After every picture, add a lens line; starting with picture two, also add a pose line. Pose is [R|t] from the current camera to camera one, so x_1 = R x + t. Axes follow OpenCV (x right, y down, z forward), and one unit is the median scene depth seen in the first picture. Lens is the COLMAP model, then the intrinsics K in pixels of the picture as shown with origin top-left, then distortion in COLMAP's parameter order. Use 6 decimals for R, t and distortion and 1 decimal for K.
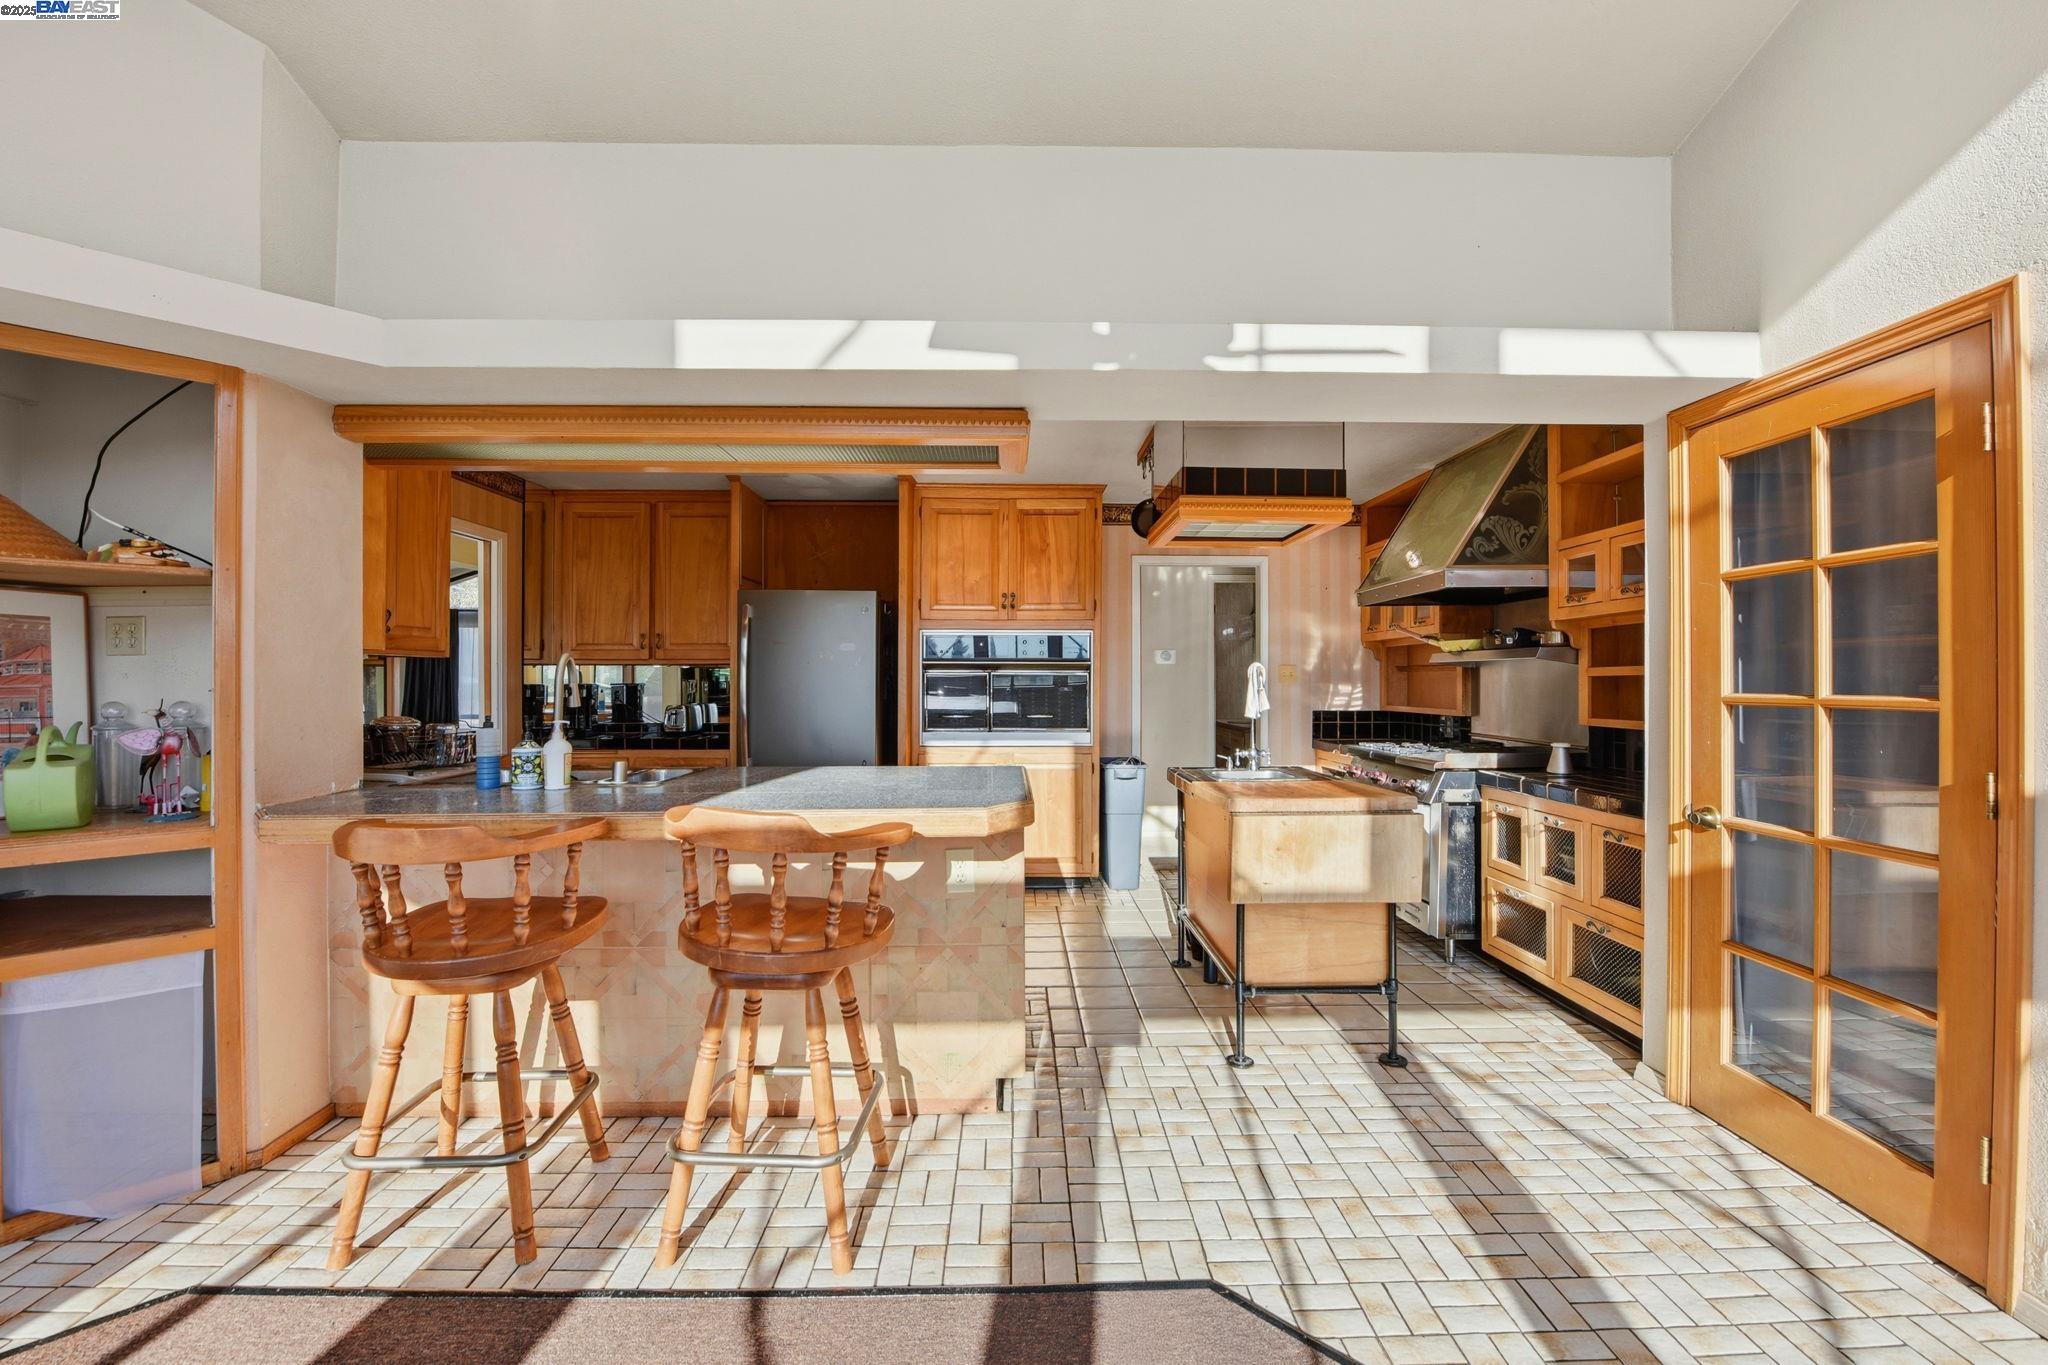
lens RADIAL K [[830.8, 0, 1026.8], [0, 830.8, 675.0], [0, 0, 1]] dist [-0.016049, -0.000607]
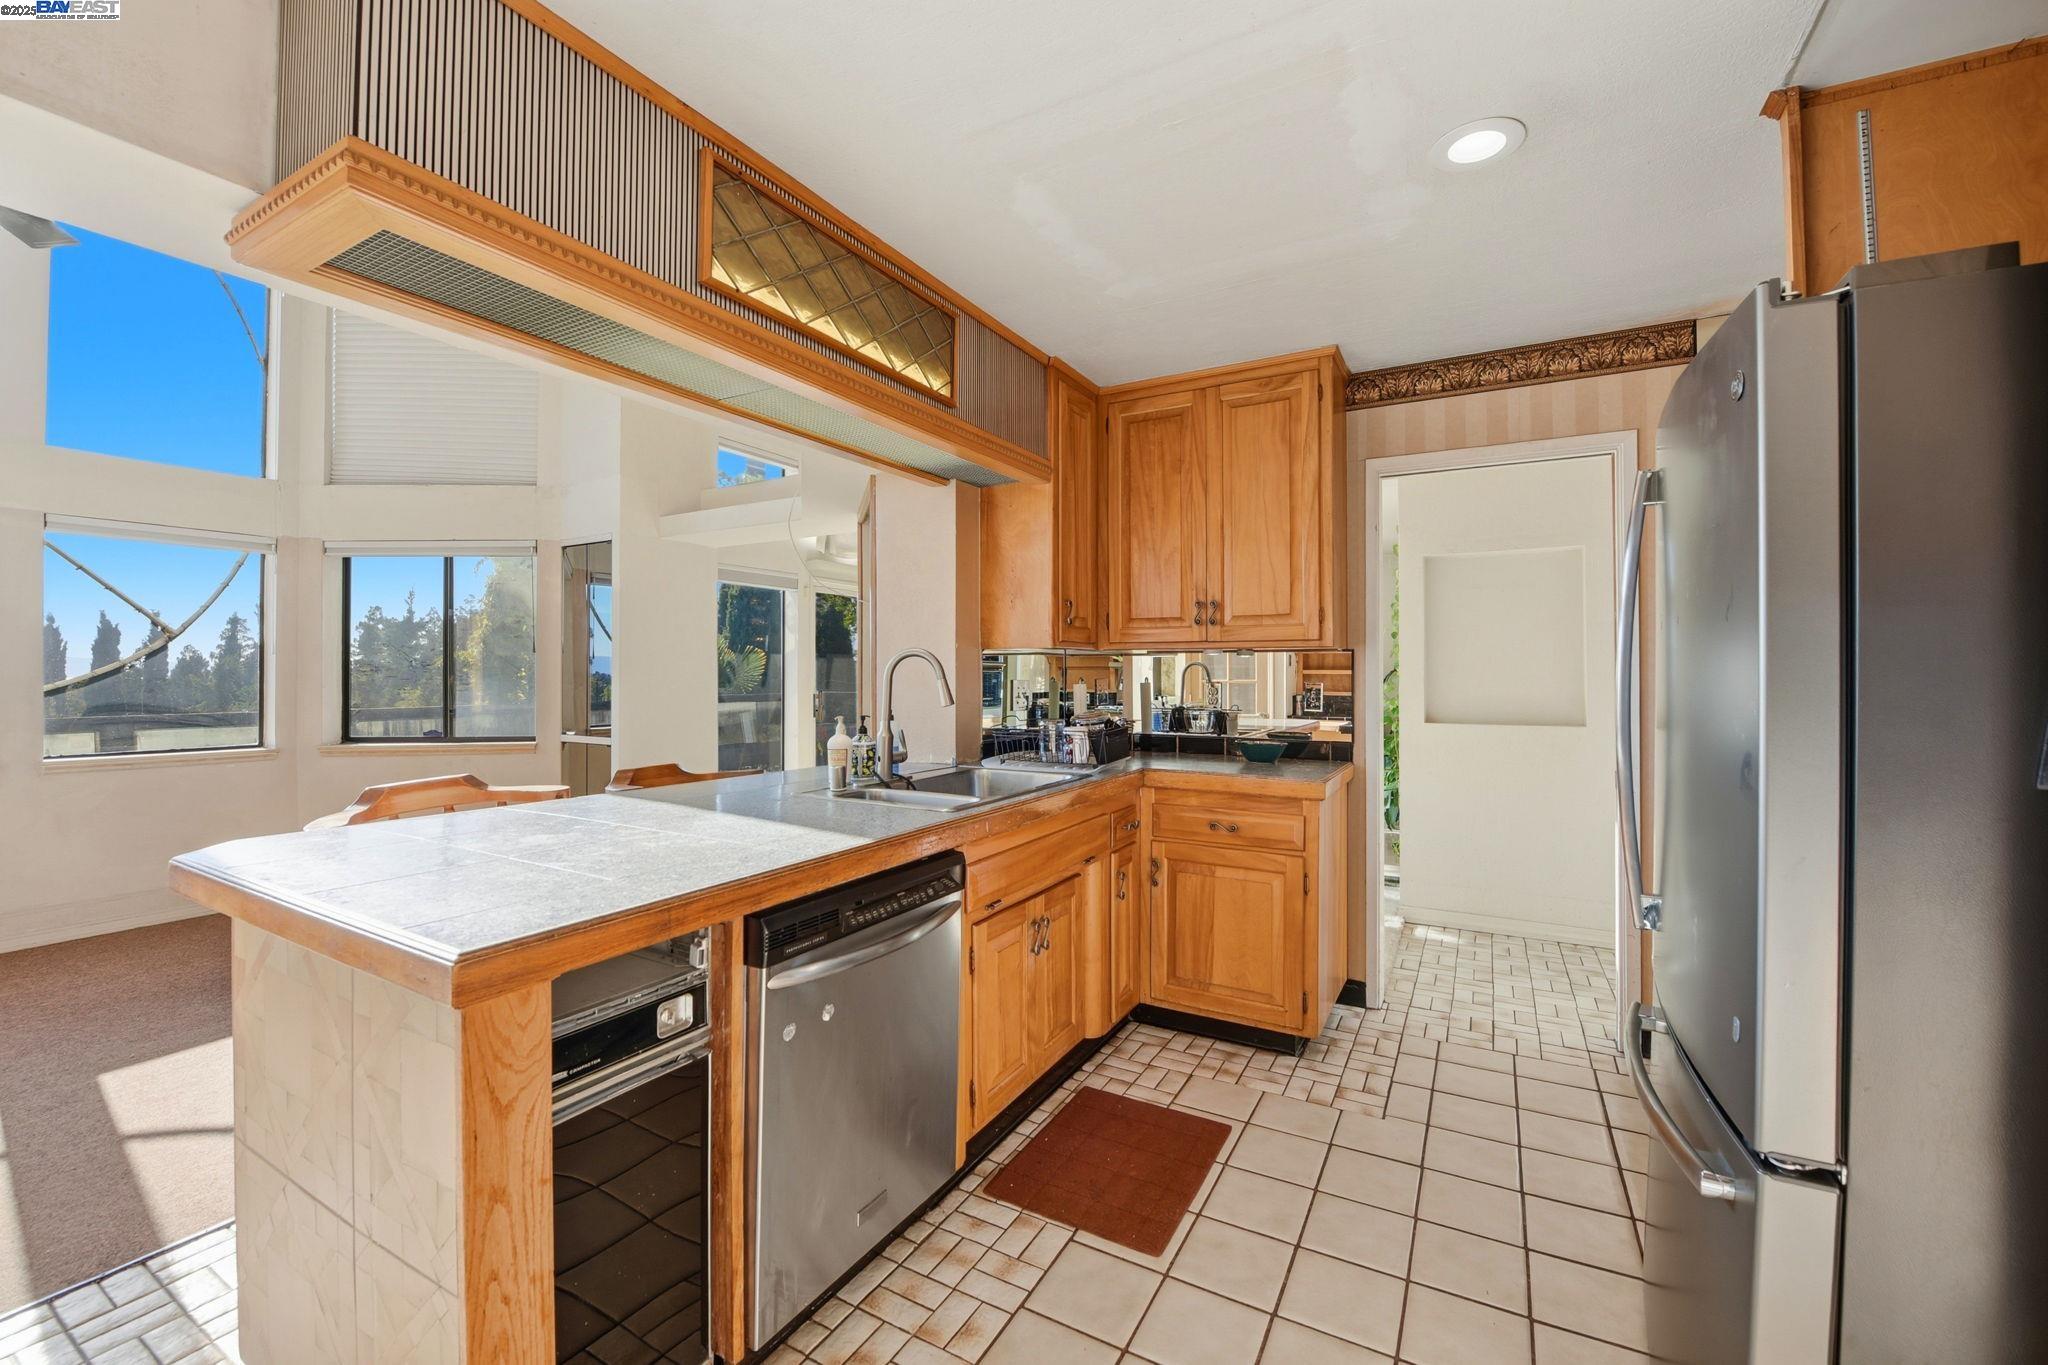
lens RADIAL K [[830.8, 0, 1026.8], [0, 830.8, 675.0], [0, 0, 1]] dist [-0.016049, -0.000607]
pose [[-0.509061, 0.002266, -0.860728, 0.142378], [0.003714, 0.999993, 0.000436, 0.005498], [0.860722, -0.002975, -0.509066, 1.188856]]
